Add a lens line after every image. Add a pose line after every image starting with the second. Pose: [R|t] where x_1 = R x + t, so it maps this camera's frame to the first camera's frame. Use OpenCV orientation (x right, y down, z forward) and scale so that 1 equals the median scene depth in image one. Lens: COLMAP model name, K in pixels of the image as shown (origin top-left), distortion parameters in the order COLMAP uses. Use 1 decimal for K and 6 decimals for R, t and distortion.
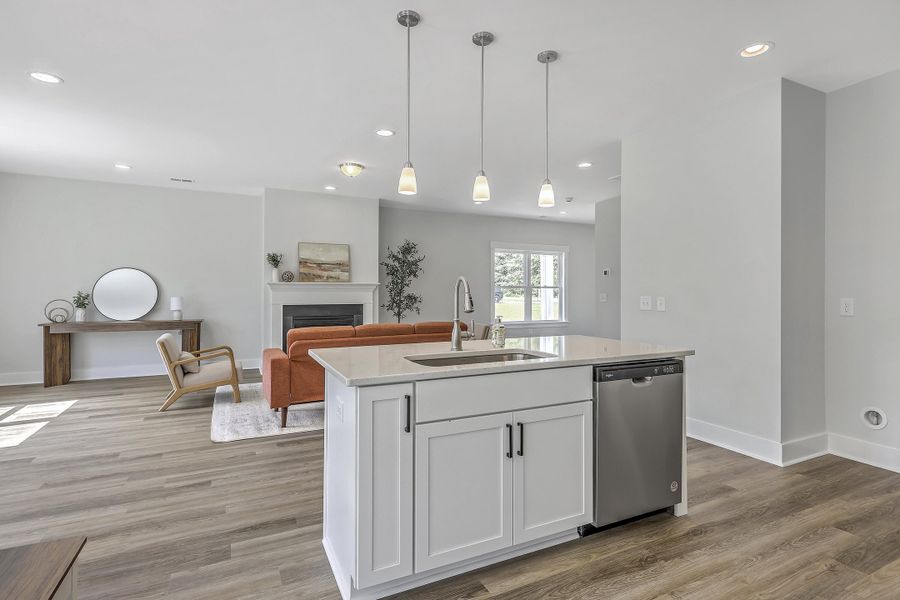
lens RADIAL K [[446.0, 0, 452.8], [0, 446.0, 291.8], [0, 0, 1]] dist [0.004157, -0.001228]
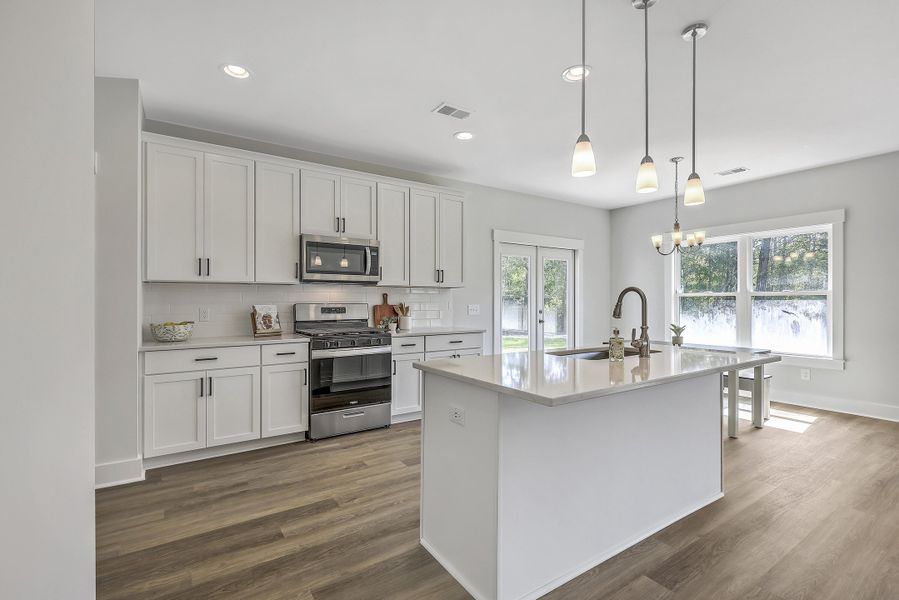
lens RADIAL K [[417.5, 0, 451.7], [0, 417.5, 298.7], [0, 0, 1]] dist [0.009570, -0.000930]
pose [[-0.990477, 0.000661, -0.137675, 0.211841], [0.000843, 0.999999, -0.001264, -0.000274], [0.137674, -0.001368, -0.990477, 0.682827]]
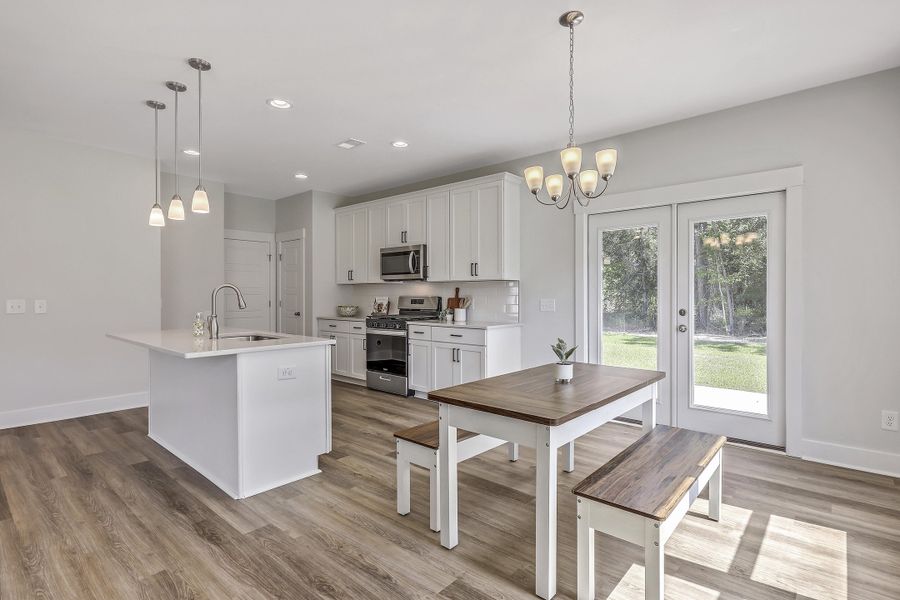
lens RADIAL K [[446.0, 0, 453.8], [0, 446.0, 294.7], [0, 0, 1]] dist [0.004157, -0.001228]
pose [[-0.381478, 0.001365, 0.924377, -0.530349], [0.005067, 0.999987, 0.000614, 0.002390], [-0.924364, 0.004918, -0.381480, 0.303520]]
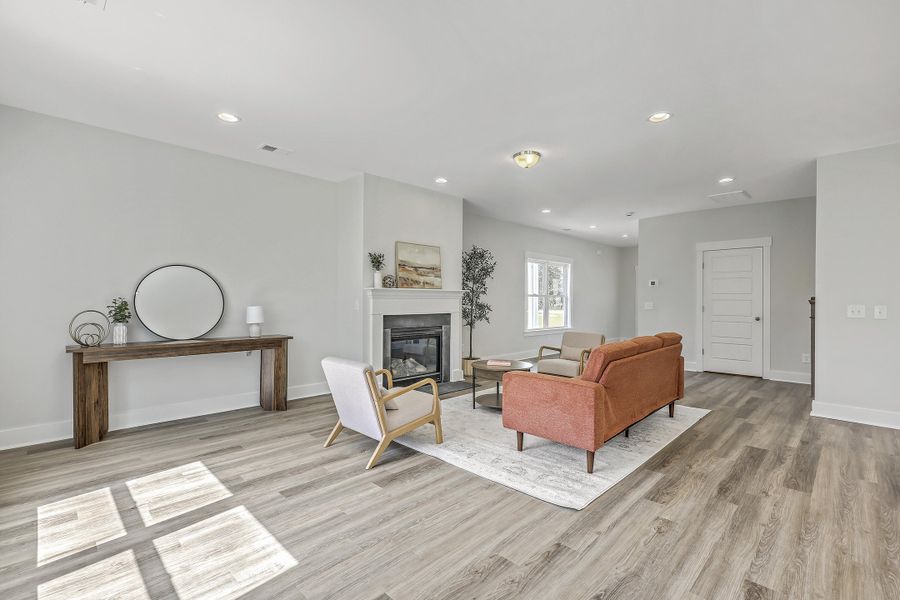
lens RADIAL K [[402.2, 0, 449.1], [0, 402.2, 301.4], [0, 0, 1]] dist [0.000354, 0.001579]
pose [[0.948456, 0.002114, 0.316901, -0.501885], [-0.003321, 0.999989, 0.003271, 0.000529], [-0.316890, -0.004155, 0.948453, 0.245708]]
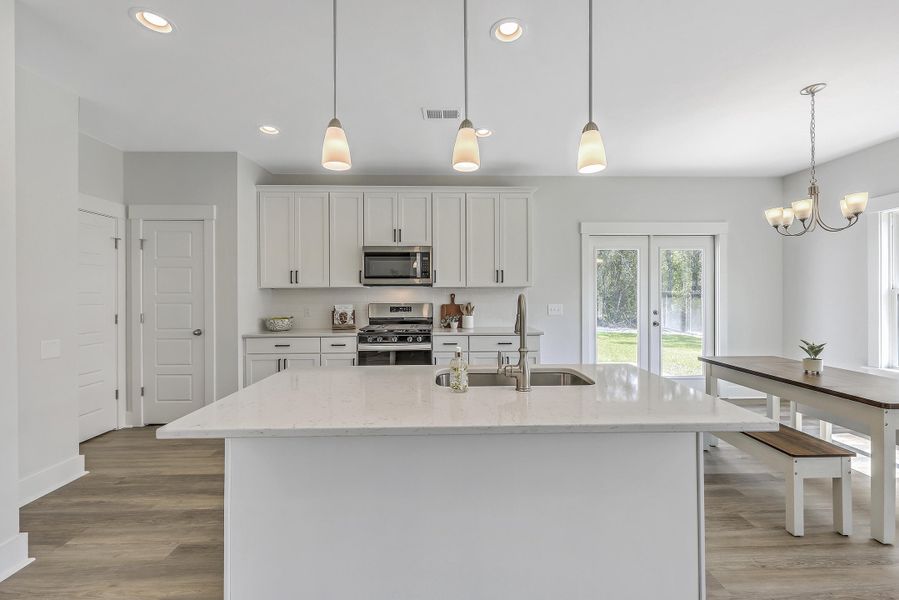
lens RADIAL K [[368.2, 0, 455.0], [0, 368.2, 295.2], [0, 0, 1]] dist [0.002856, 0.000478]
pose [[-0.910103, 0.002964, 0.414372, -0.050601], [0.006732, 0.999948, 0.007634, -0.012396], [-0.414328, 0.009737, -0.910075, 0.581439]]
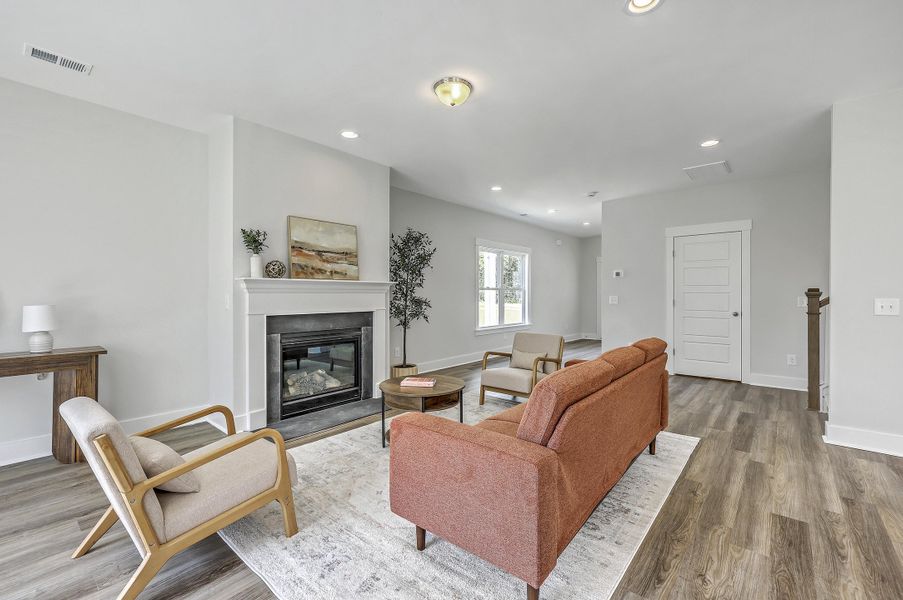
lens RADIAL K [[384.0, 0, 452.4], [0, 384.0, 298.3], [0, 0, 1]] dist [0.001058, 0.000510]
pose [[0.919991, -0.005672, 0.391898, -0.352267], [0.002001, 0.999950, 0.009776, 0.001051], [-0.391934, -0.008209, 0.919957, 0.418847]]
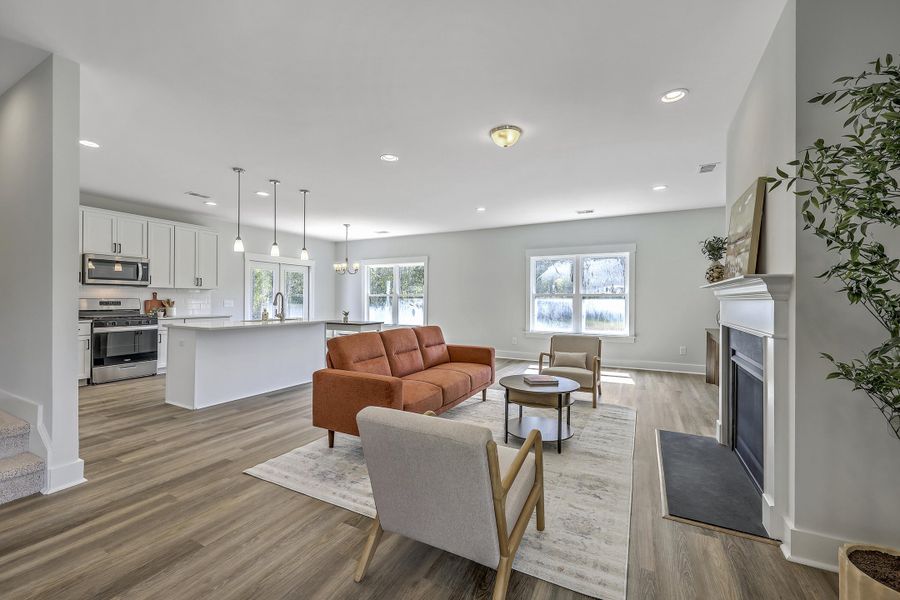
lens RADIAL K [[368.6, 0, 454.7], [0, 368.6, 298.3], [0, 0, 1]] dist [0.002856, 0.000478]
pose [[-0.805053, -0.005933, -0.593173, 0.169725], [-0.008103, 0.999967, 0.000996, -0.002225], [0.593148, 0.005609, -0.805074, 1.176192]]
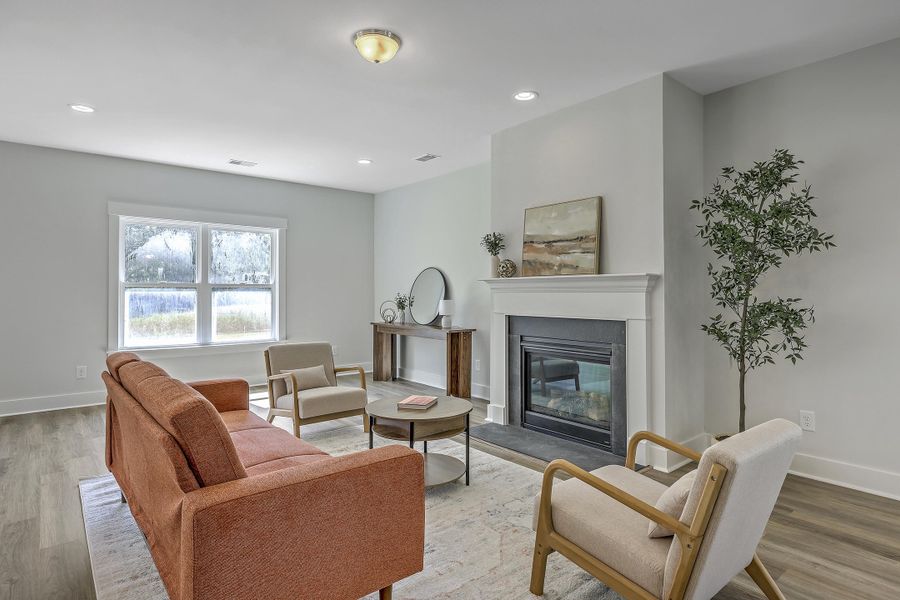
lens RADIAL K [[498.0, 0, 451.3], [0, 498.0, 285.7], [0, 0, 1]] dist [0.006668, 0.000499]
pose [[0.220695, -0.017523, -0.975185, 0.271686], [-0.007707, 0.999776, -0.019709, 0.003161], [0.975312, 0.011865, 0.220510, 0.775240]]
